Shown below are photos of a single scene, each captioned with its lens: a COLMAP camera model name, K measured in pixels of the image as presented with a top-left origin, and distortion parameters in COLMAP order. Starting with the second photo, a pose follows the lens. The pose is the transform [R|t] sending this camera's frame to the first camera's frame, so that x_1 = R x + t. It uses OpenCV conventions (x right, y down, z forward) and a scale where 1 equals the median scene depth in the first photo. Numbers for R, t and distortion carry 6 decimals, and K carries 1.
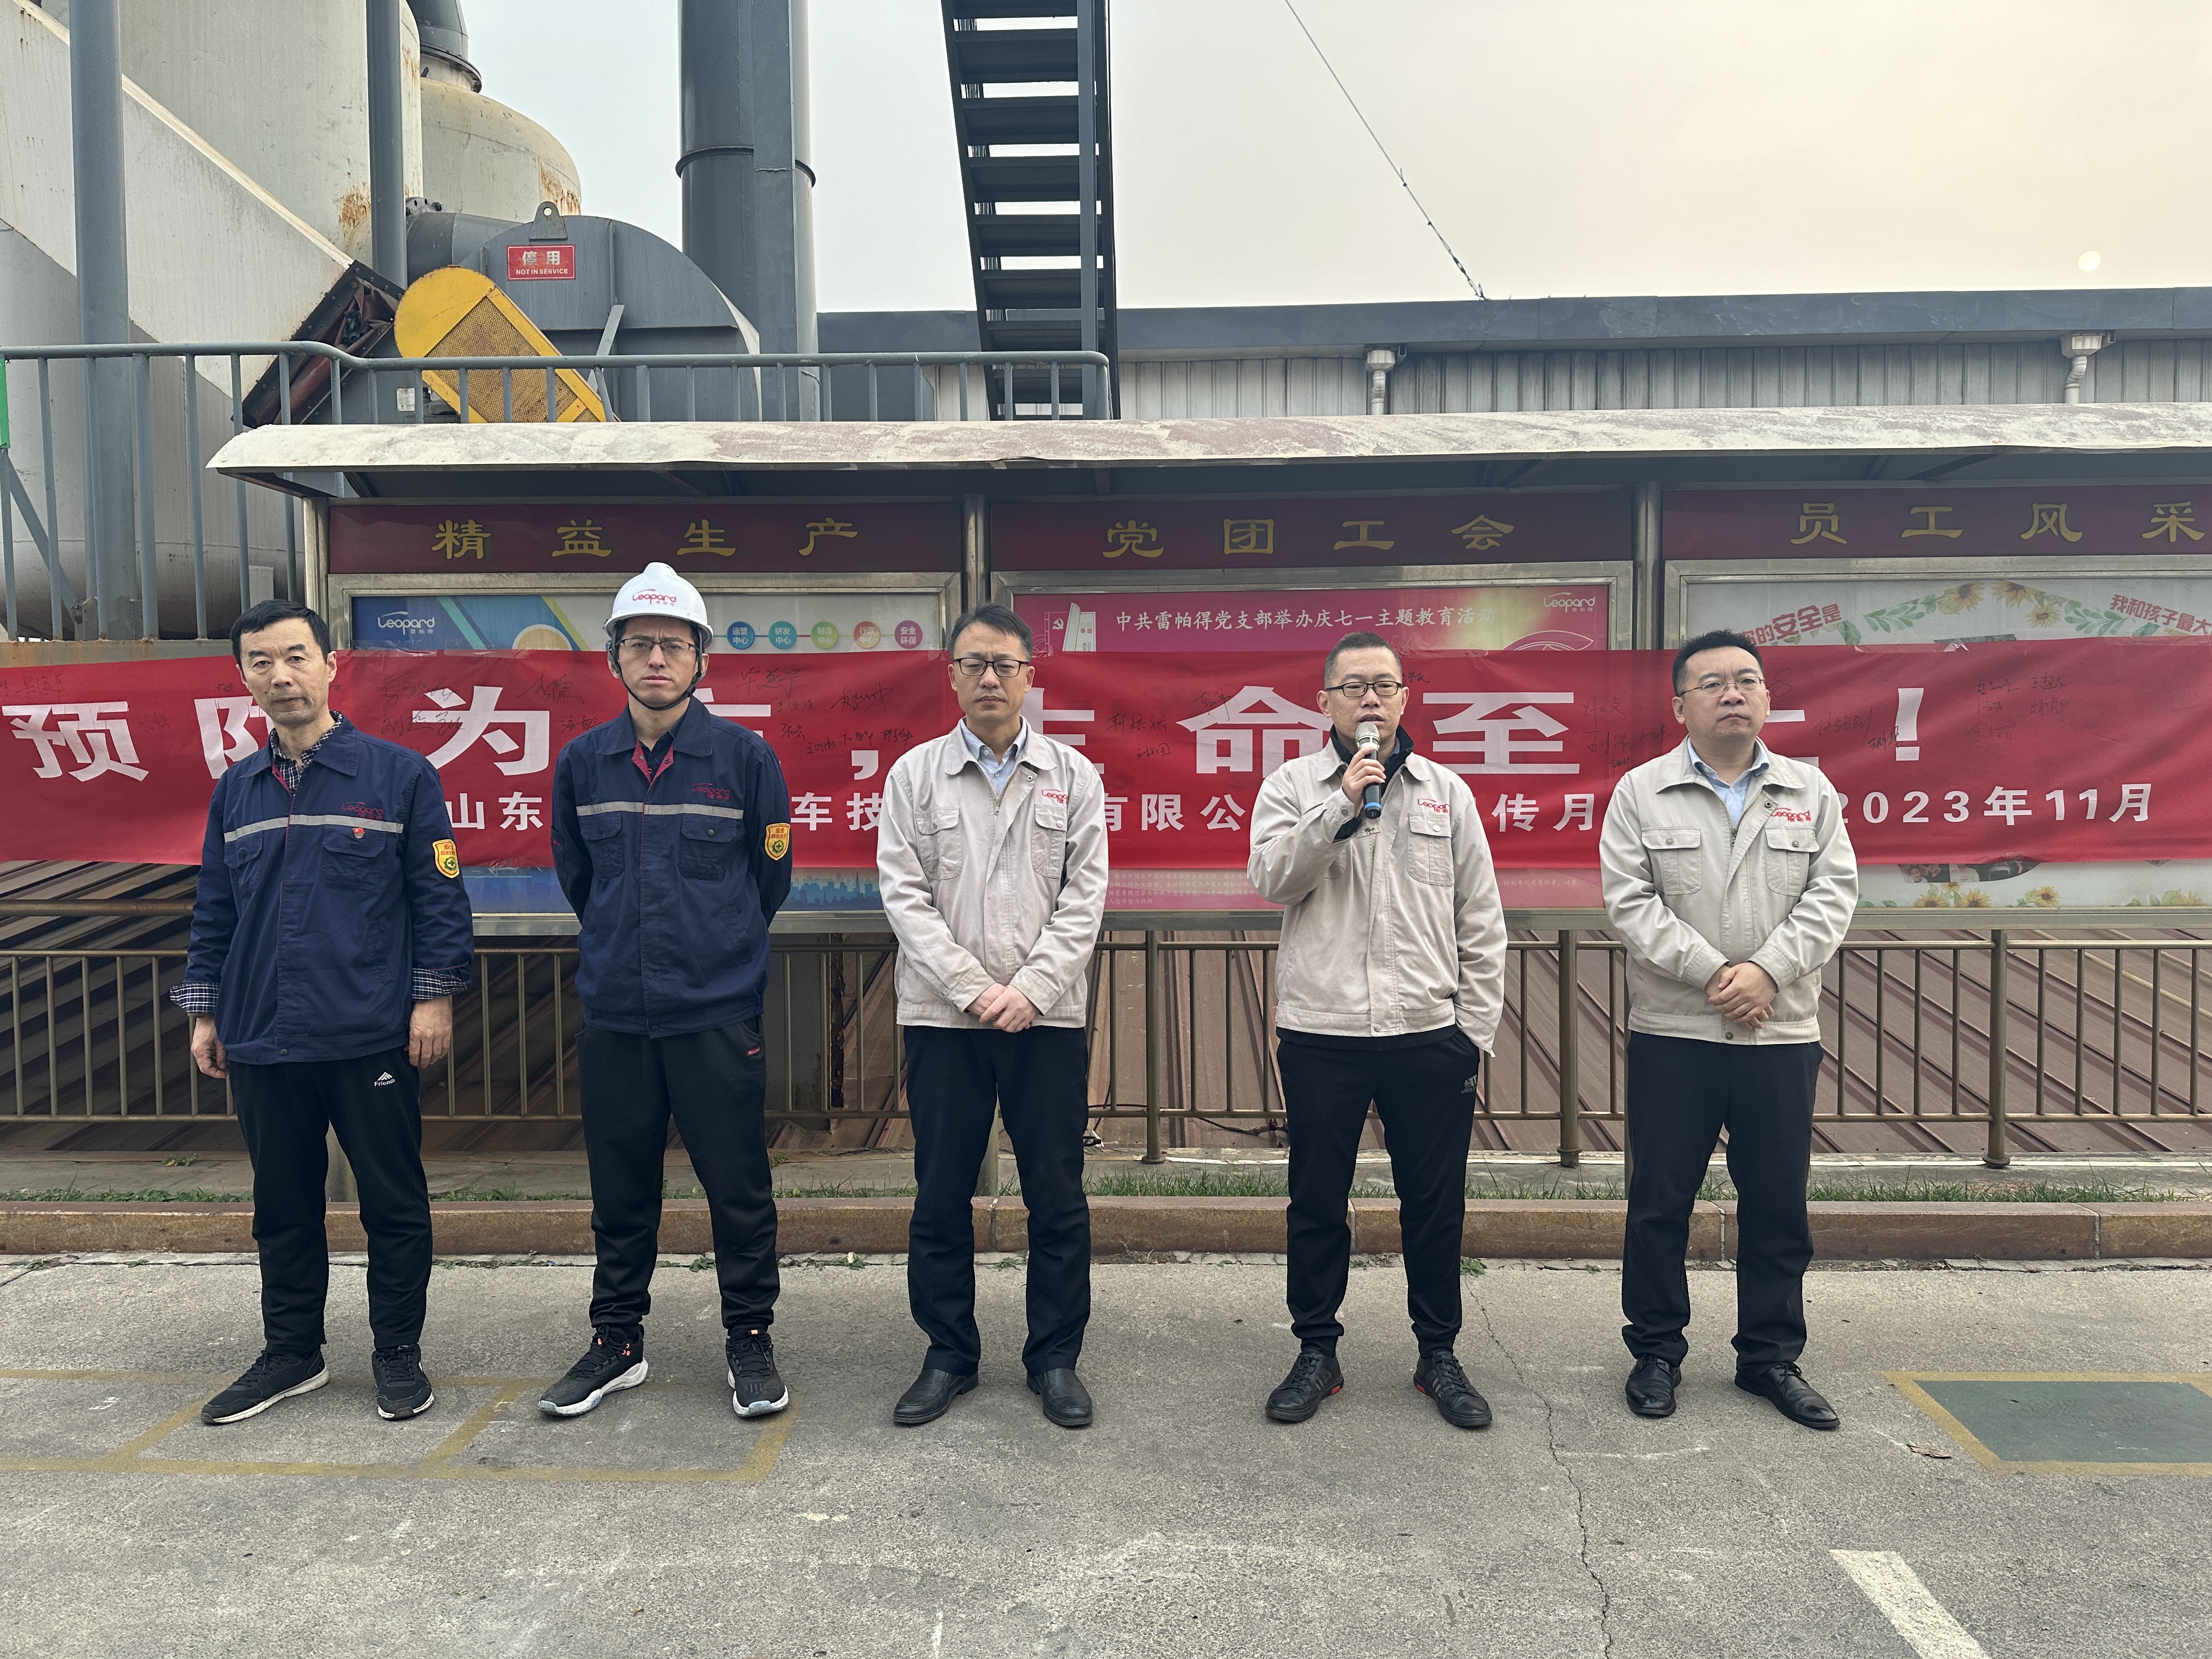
lens RADIAL K [[1558.8, 0, 1107.8], [0, 1558.8, 821.0], [0, 0, 1]] dist [0.020068, -0.019216]
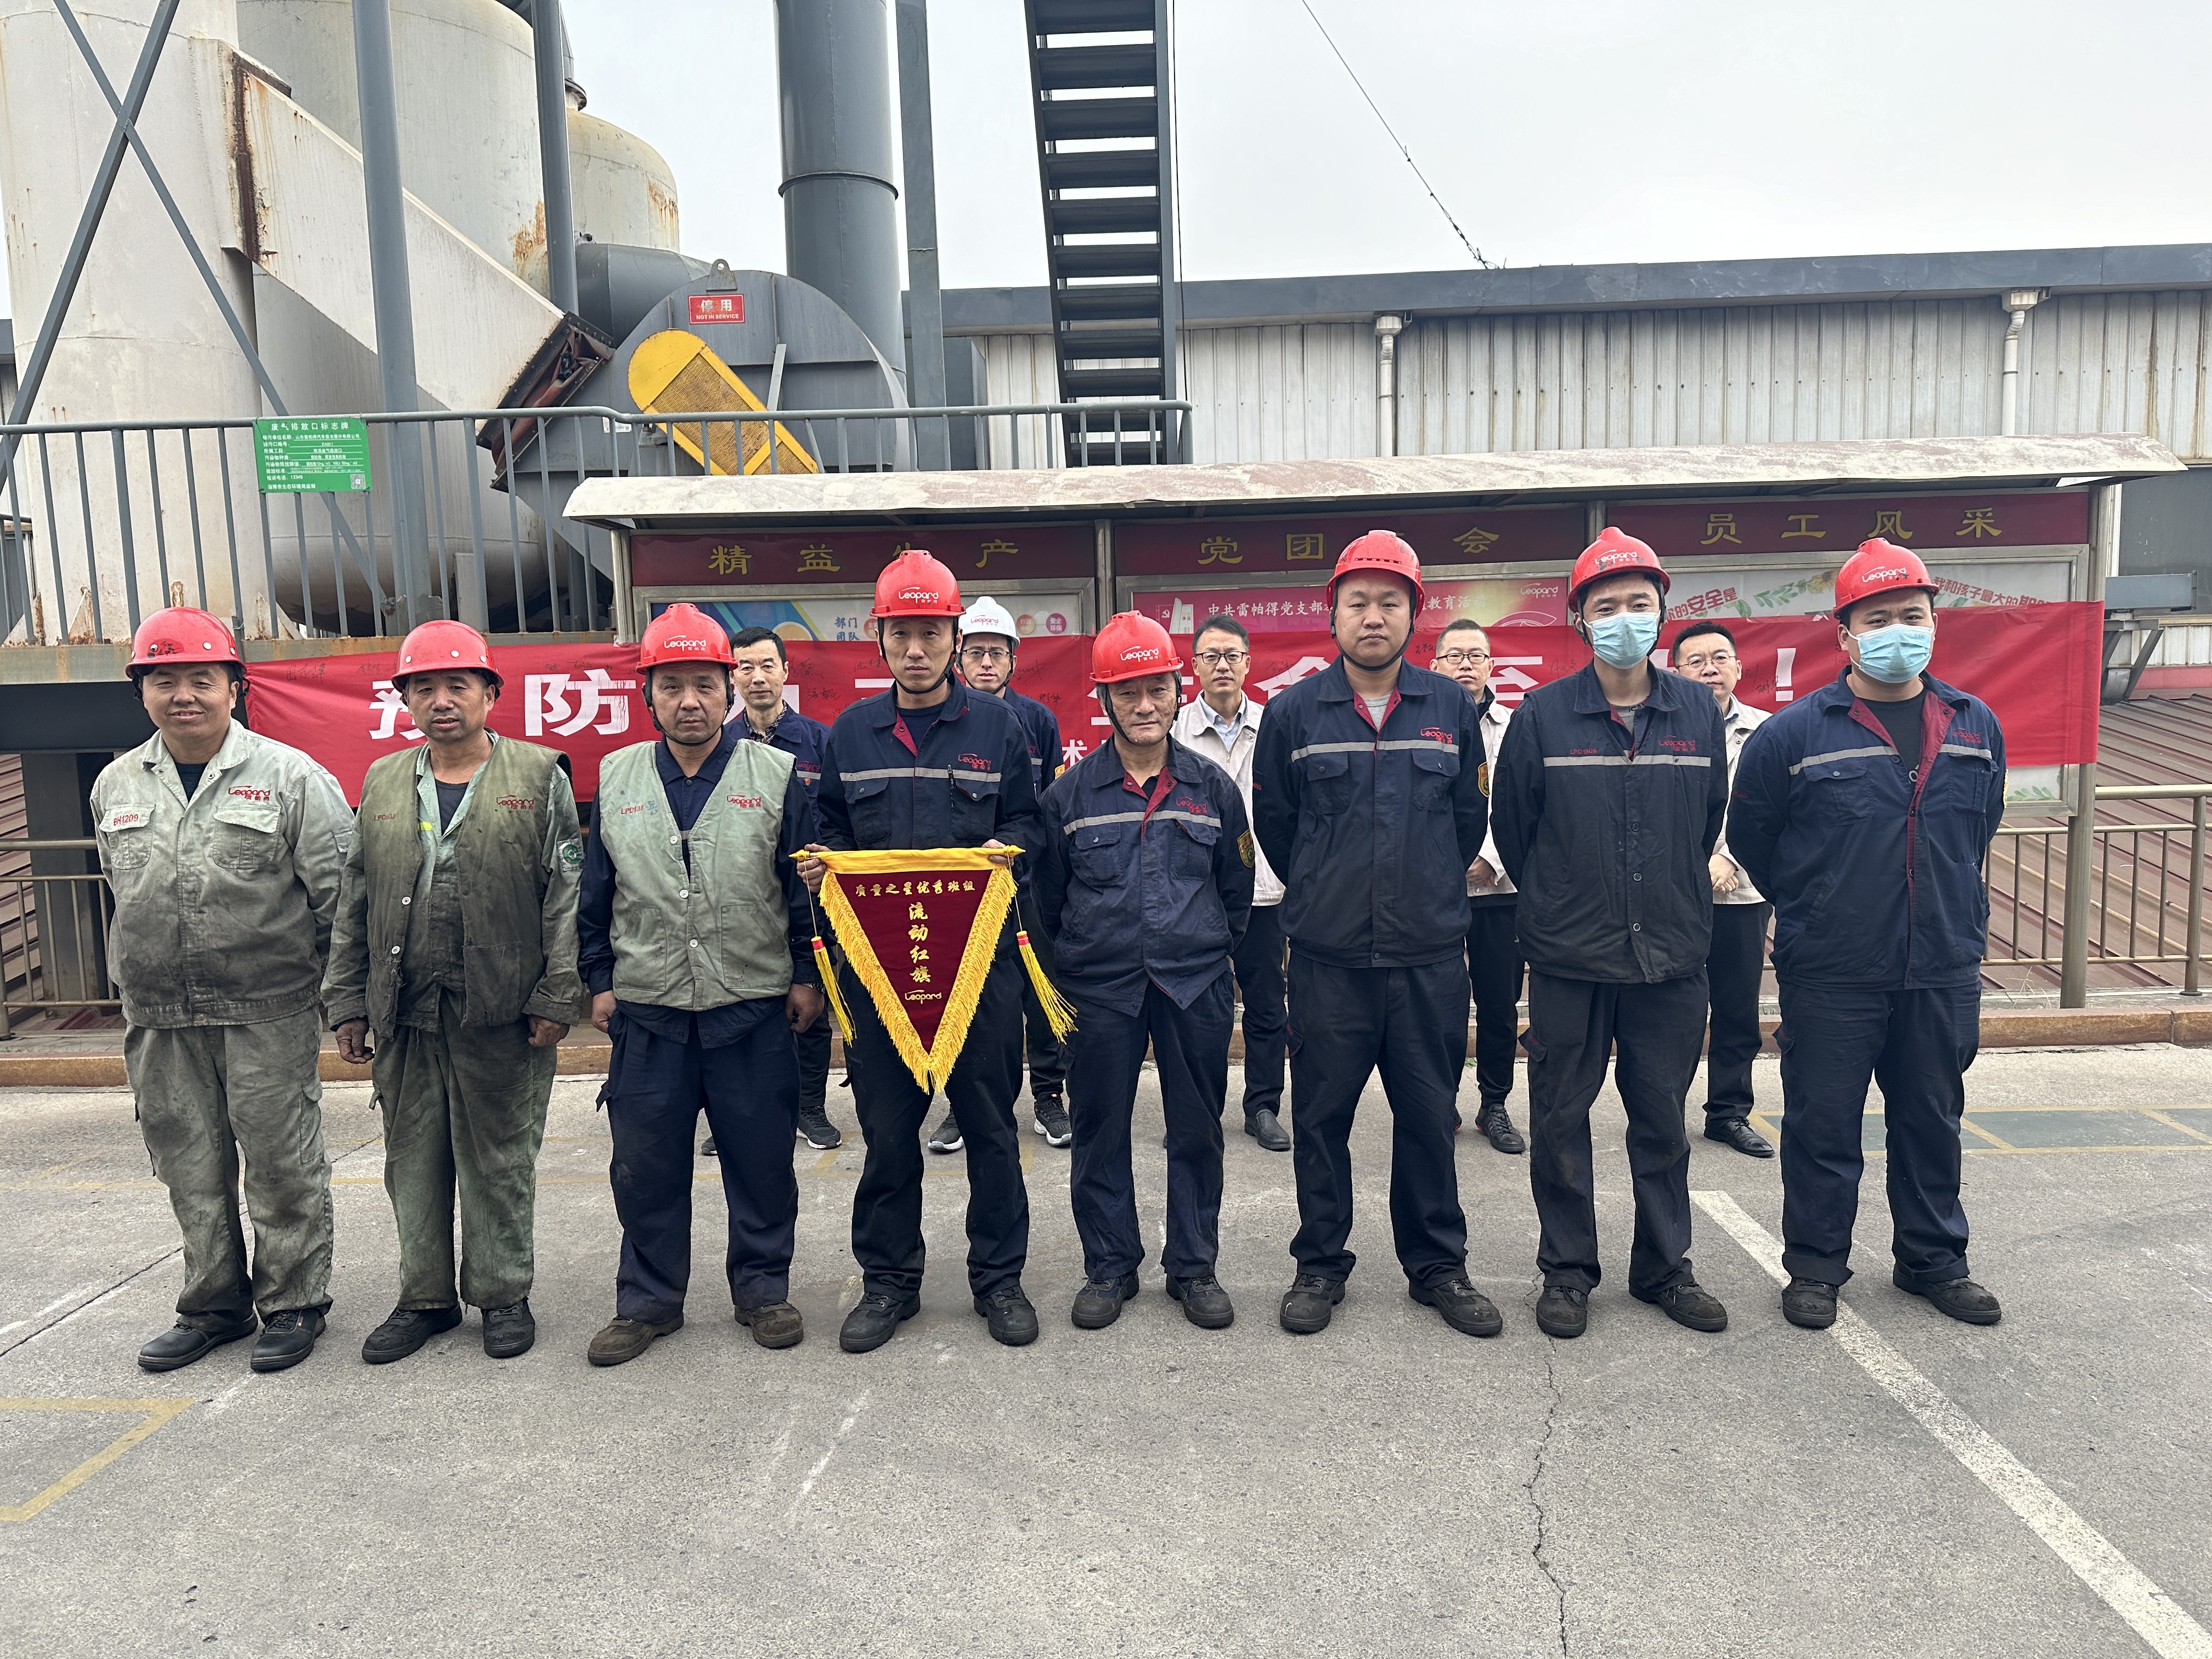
lens RADIAL K [[1555.6, 0, 1115.0], [0, 1555.6, 844.4], [0, 0, 1]] dist [0.033021, -0.035031]
pose [[0.999800, -0.019912, 0.002040, -0.085716], [0.019736, 0.997661, 0.065446, -0.014181], [-0.003338, -0.065392, 0.997854, -0.385605]]
